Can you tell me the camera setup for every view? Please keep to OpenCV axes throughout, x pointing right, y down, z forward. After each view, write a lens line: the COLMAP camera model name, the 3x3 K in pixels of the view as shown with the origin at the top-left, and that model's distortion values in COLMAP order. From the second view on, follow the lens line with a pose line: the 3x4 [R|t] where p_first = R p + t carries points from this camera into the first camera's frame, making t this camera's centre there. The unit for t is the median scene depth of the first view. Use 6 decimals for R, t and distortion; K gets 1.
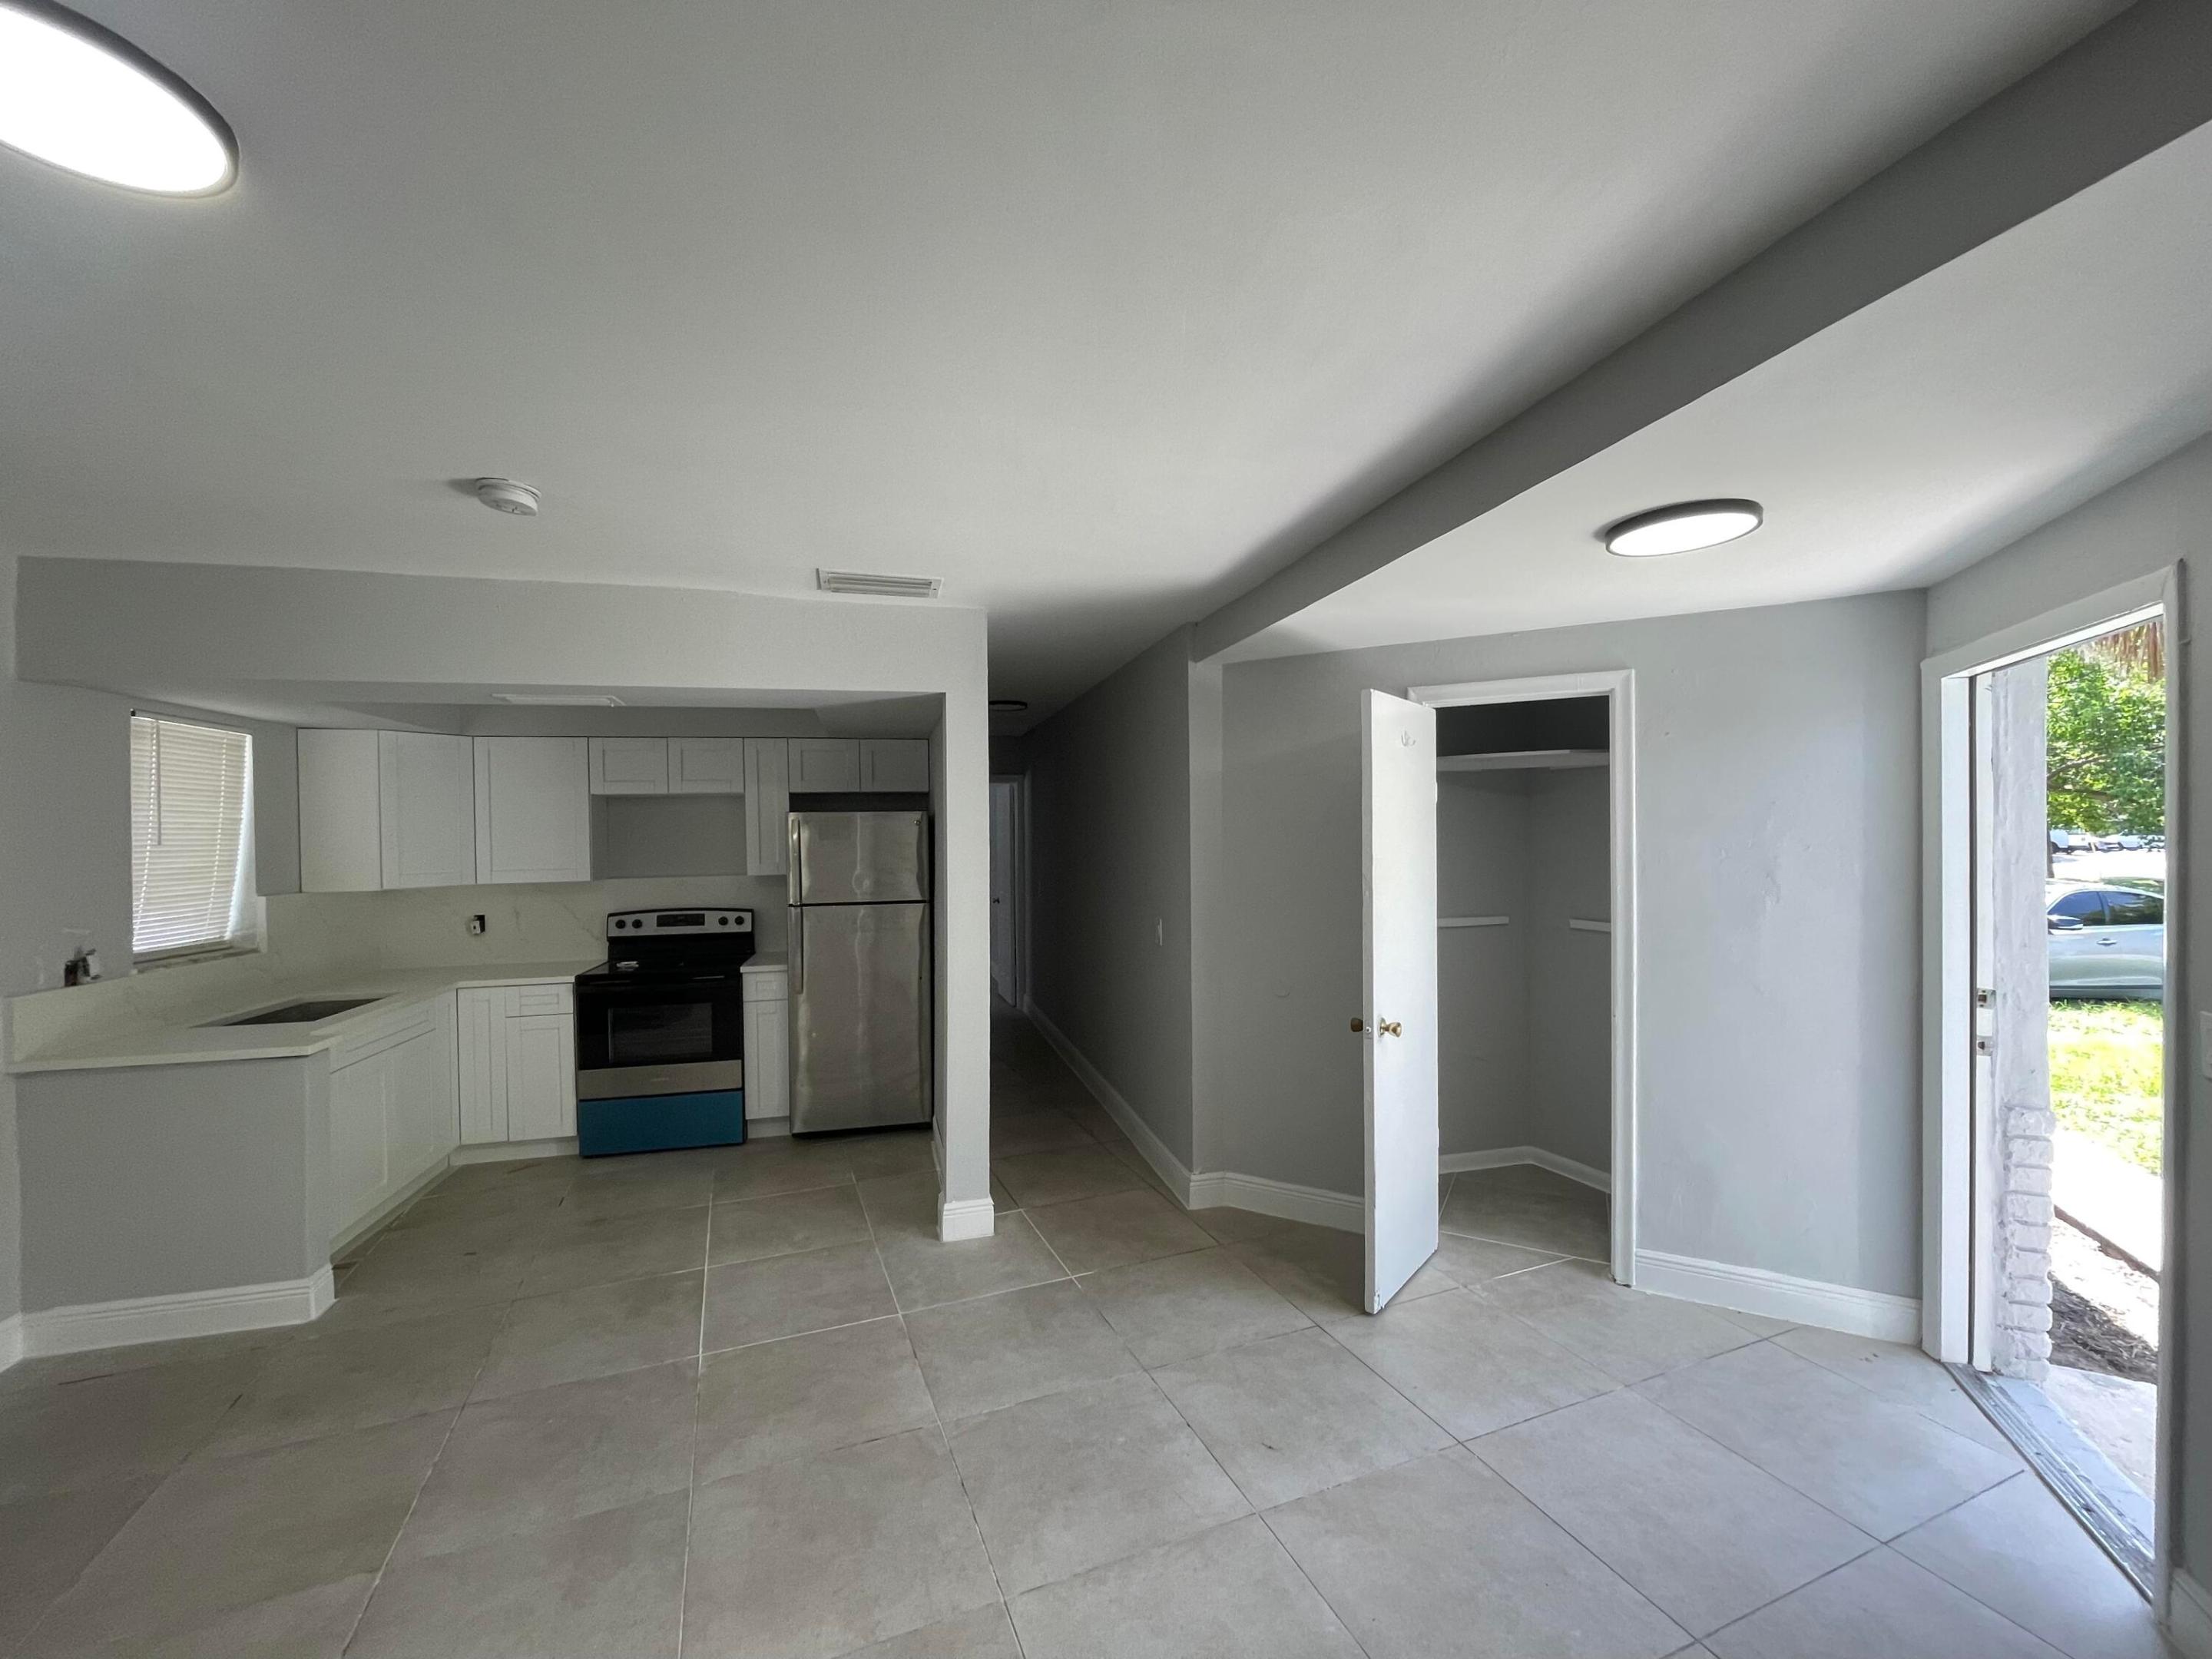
lens RADIAL K [[889.8, 0, 1095.5], [0, 889.8, 843.0], [0, 0, 1]] dist [-0.000550, -0.000155]
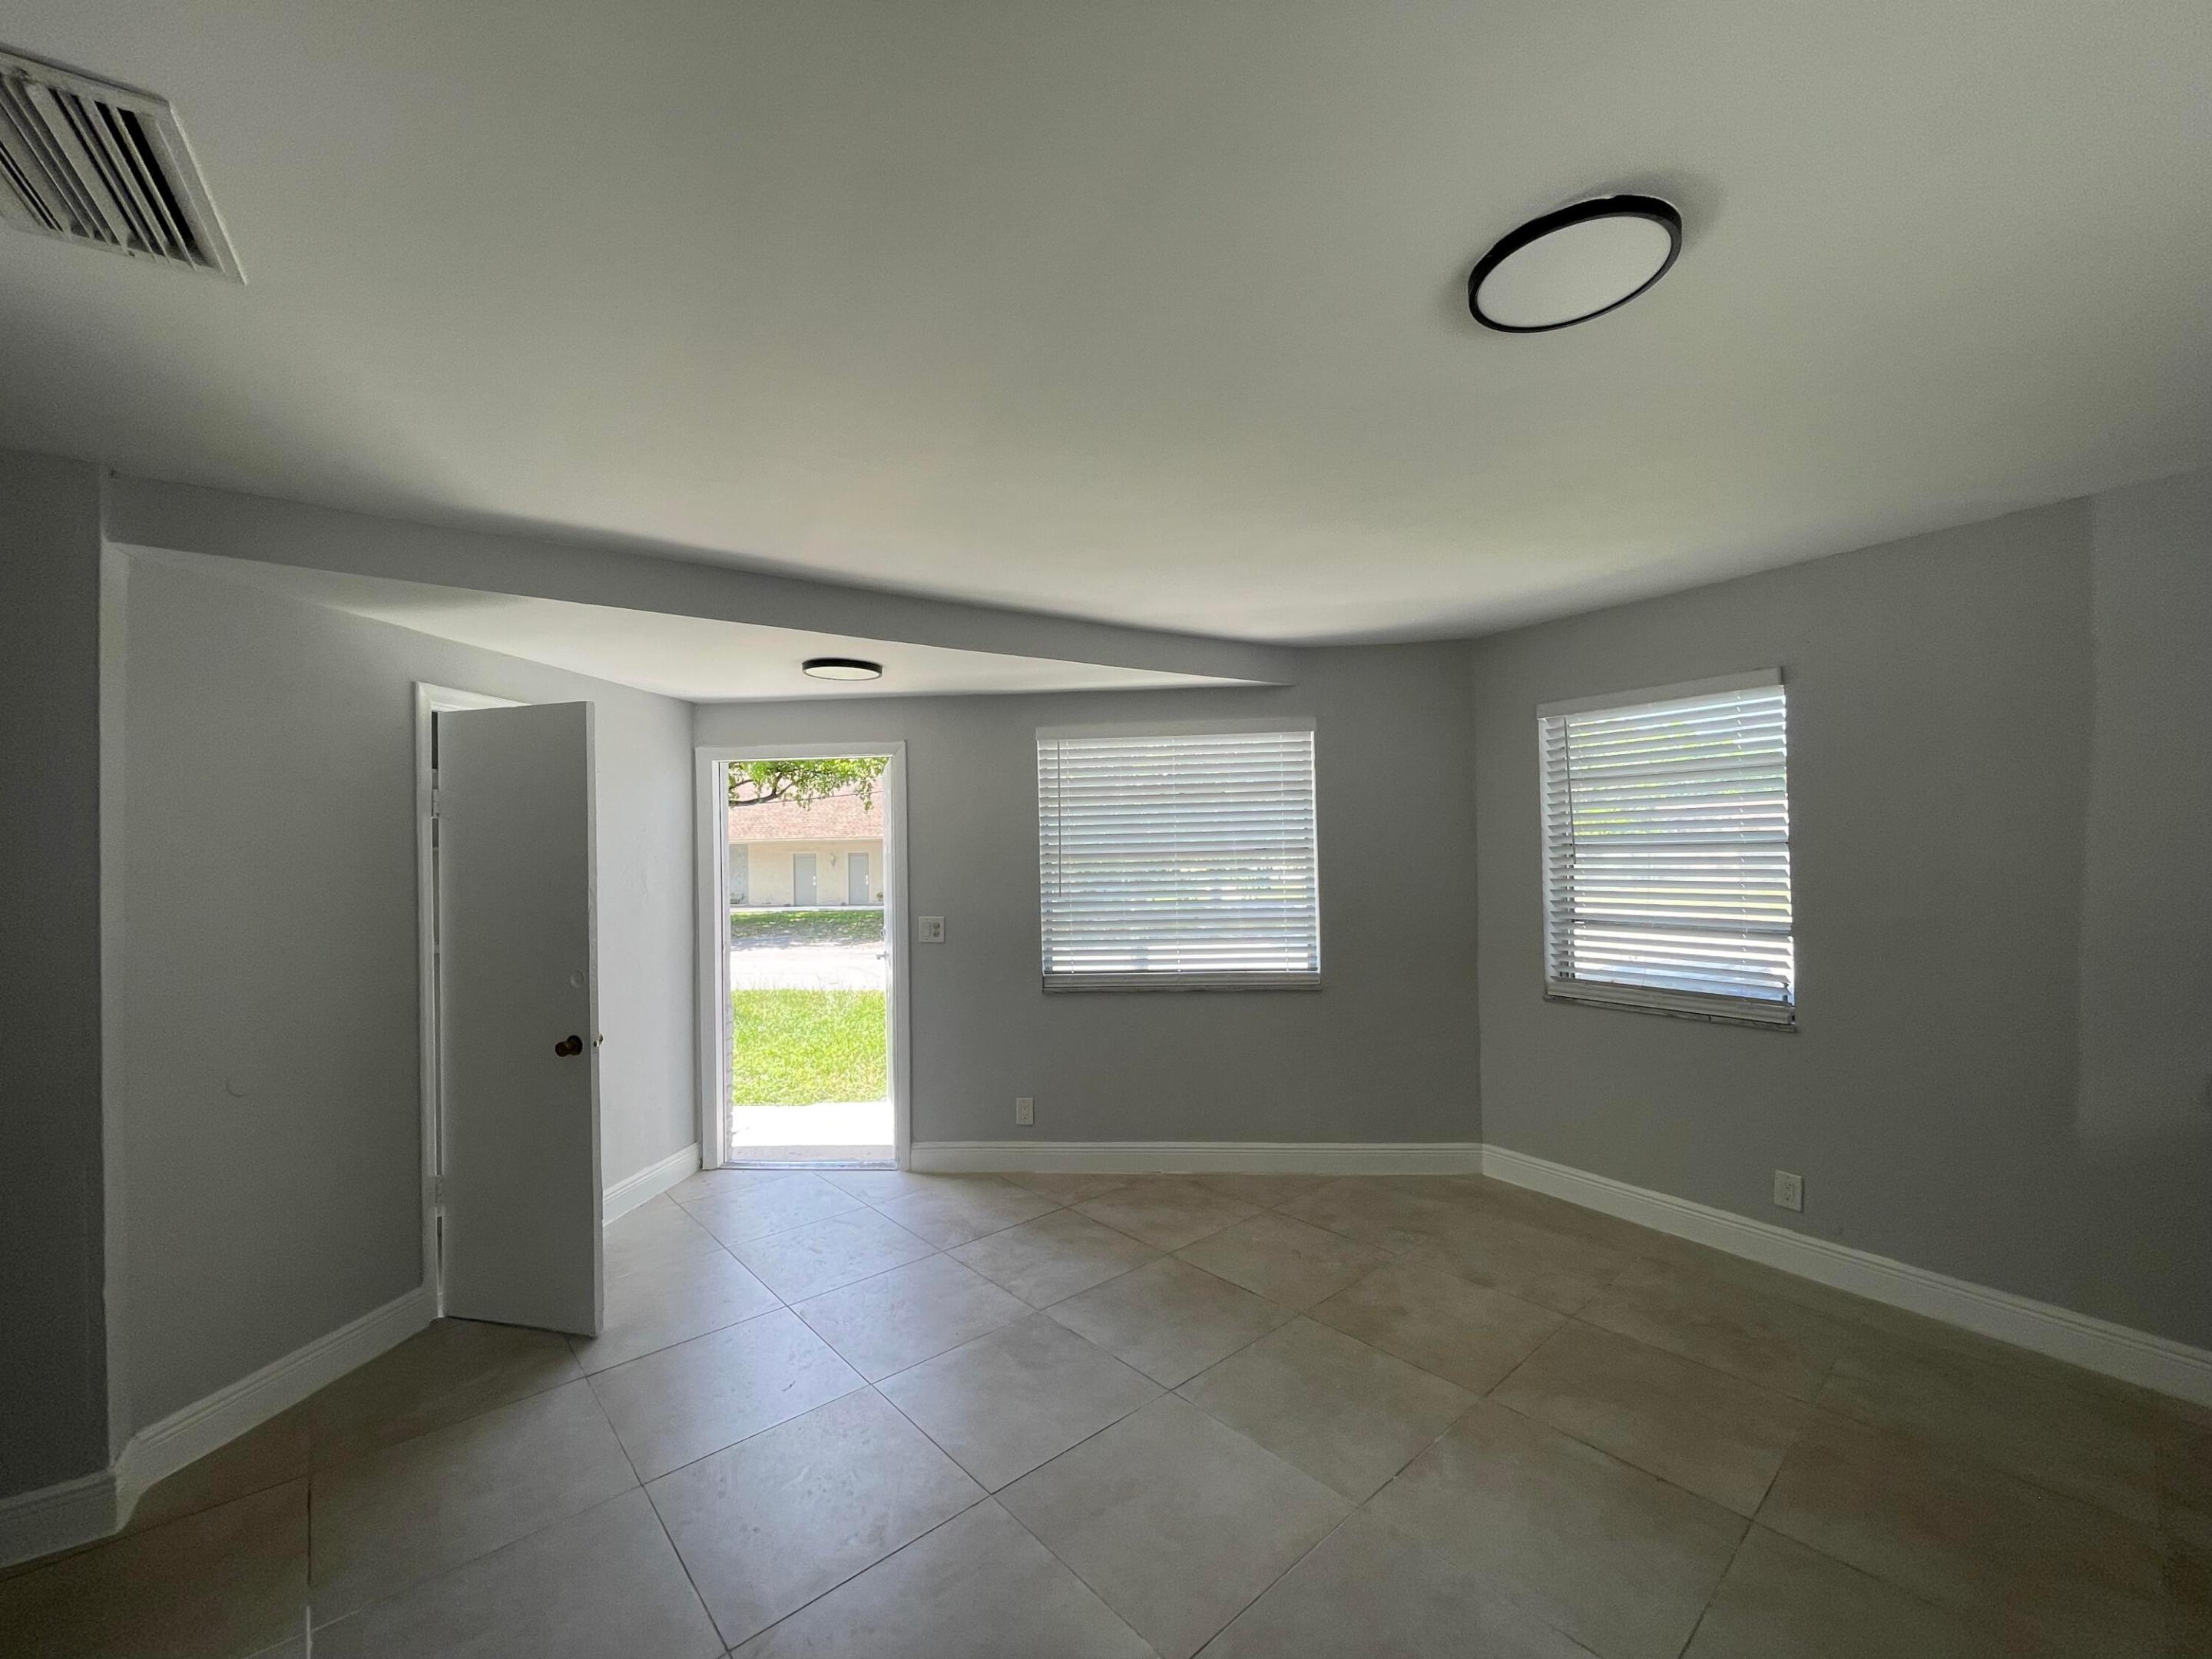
lens RADIAL K [[908.4, 0, 1106.0], [0, 908.4, 829.5], [0, 0, 1]] dist [-0.001227, -0.000343]
pose [[-0.342338, 0.034349, 0.938949, -0.592291], [0.024005, 0.999325, -0.027805, 0.008392], [-0.939270, 0.013020, -0.342931, 0.564105]]
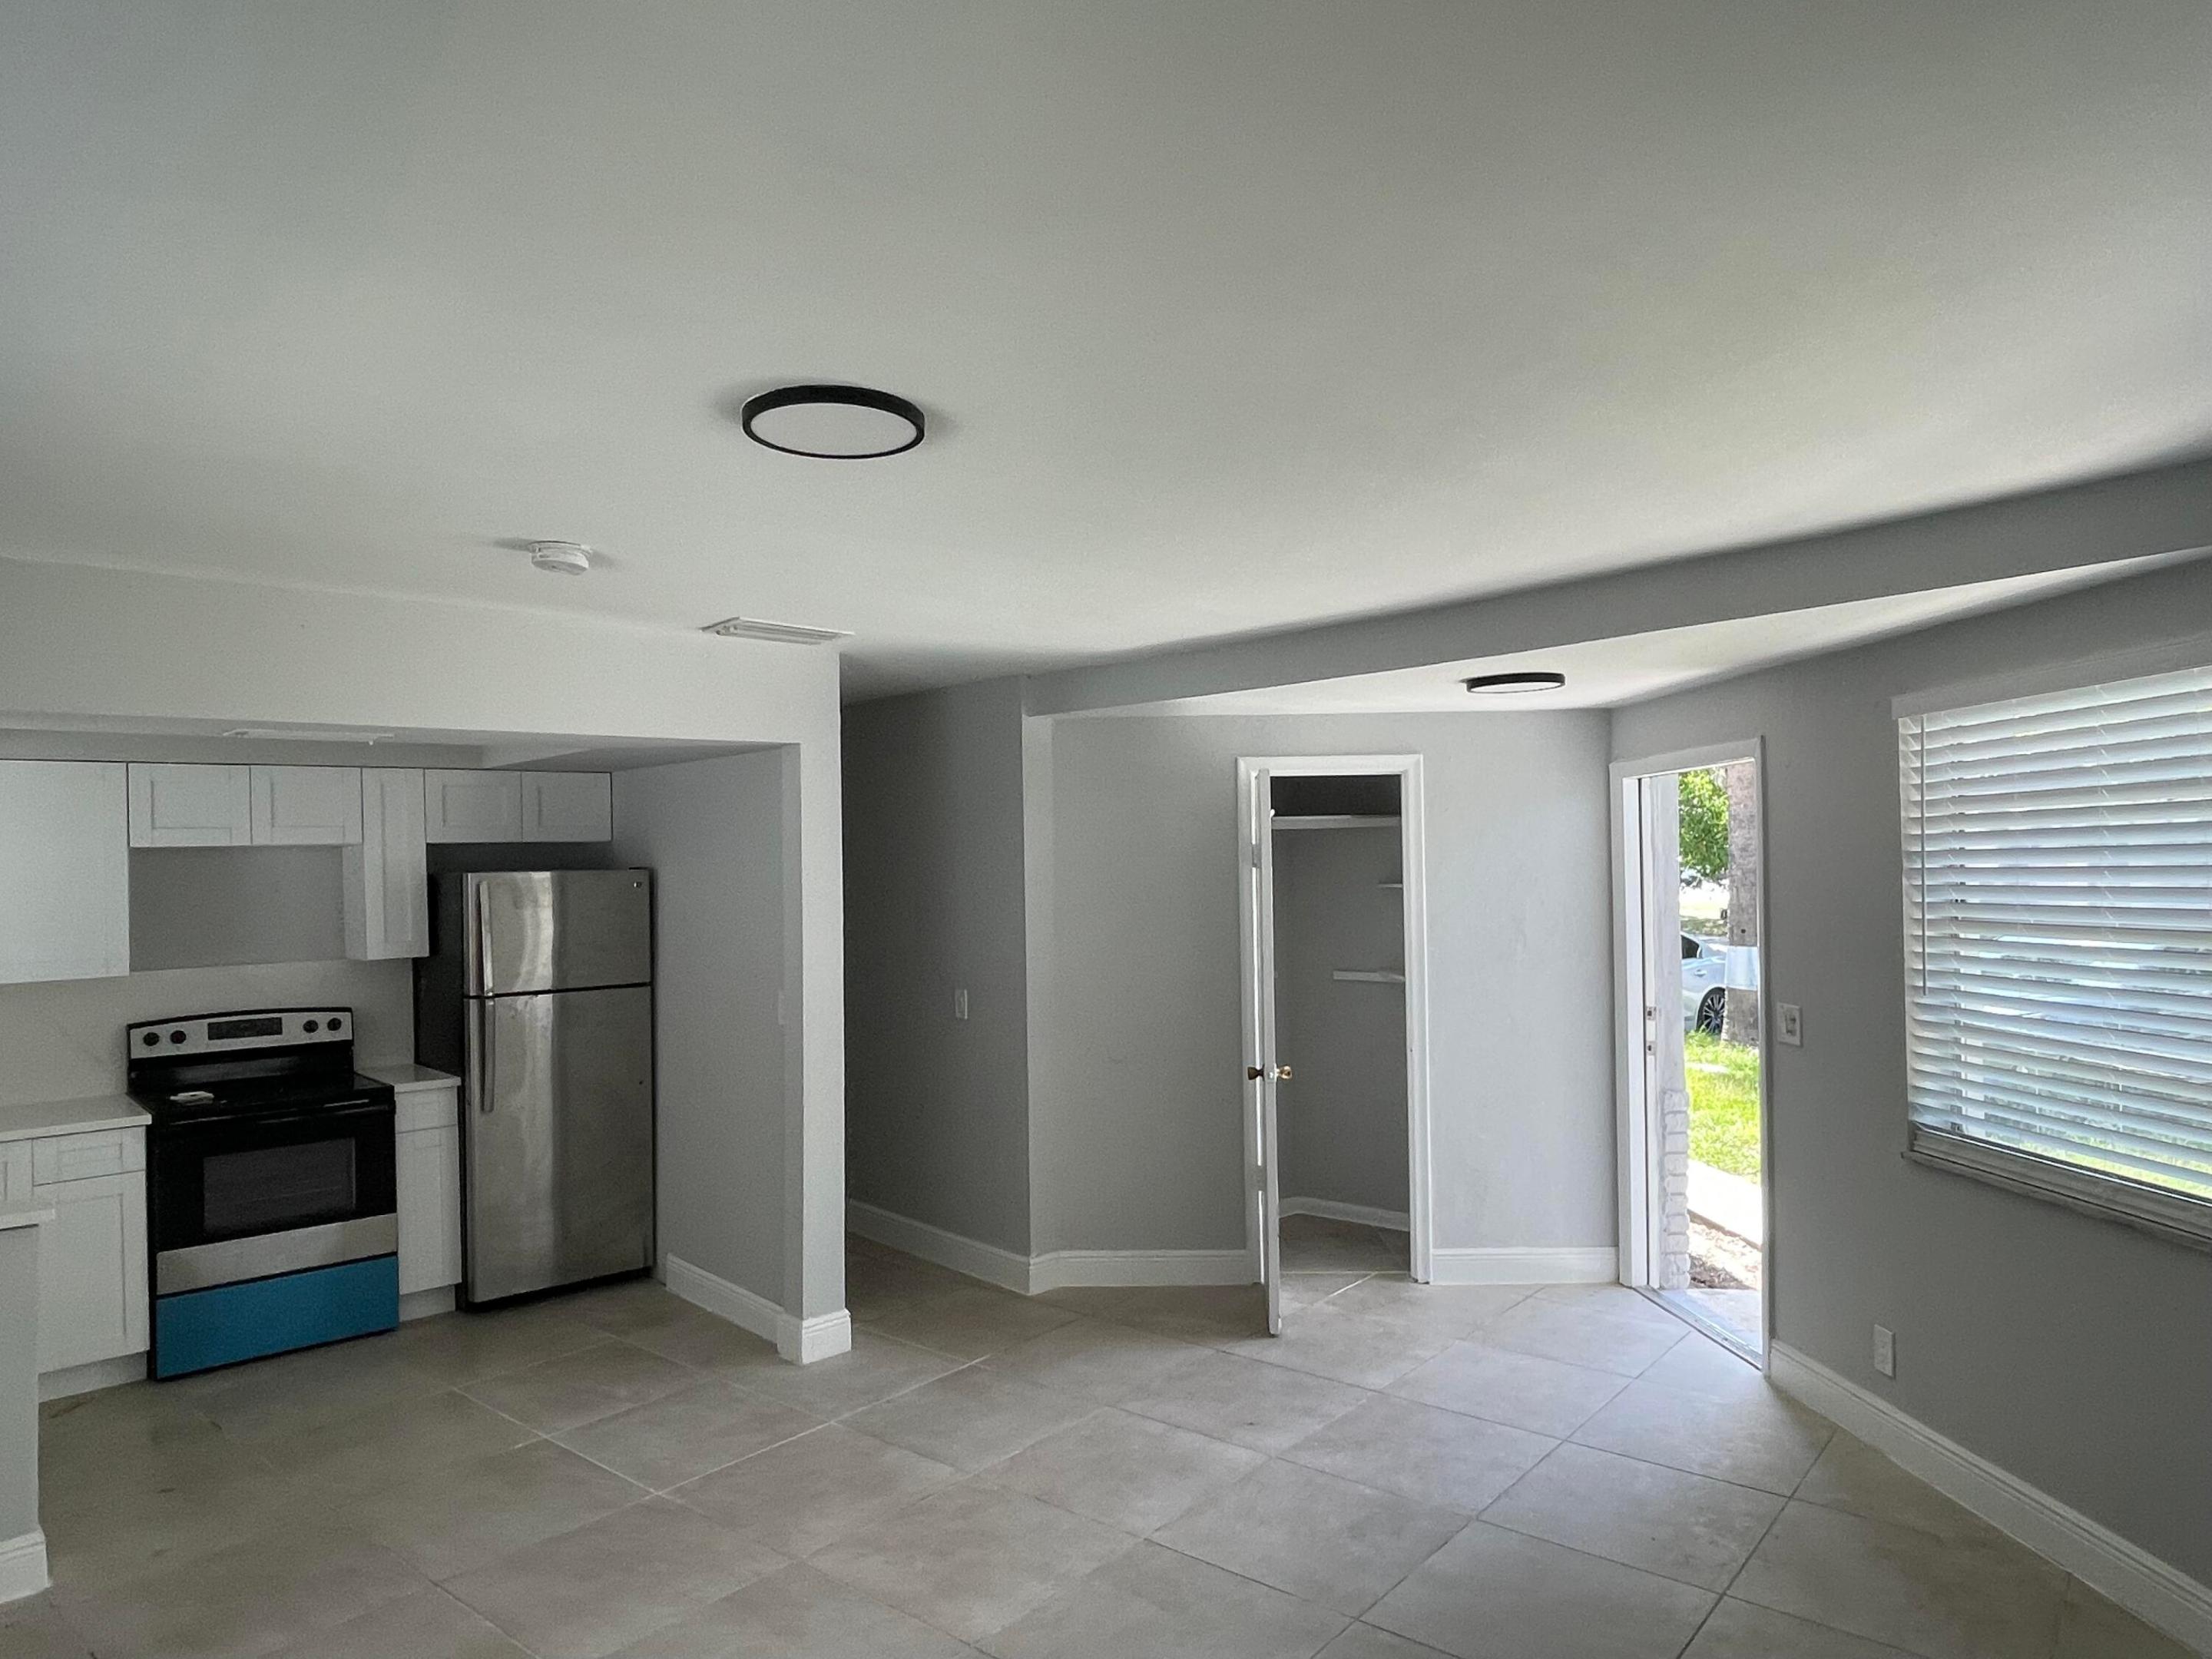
lens RADIAL K [[1371.6, 0, 1084.2], [0, 1371.6, 845.6], [0, 0, 1]] dist [0.004213, -0.001619]
pose [[0.885224, 0.002594, 0.465159, -0.482287], [0.010912, 0.999593, -0.026340, -0.023917], [-0.465038, 0.028393, 0.884835, -0.301590]]
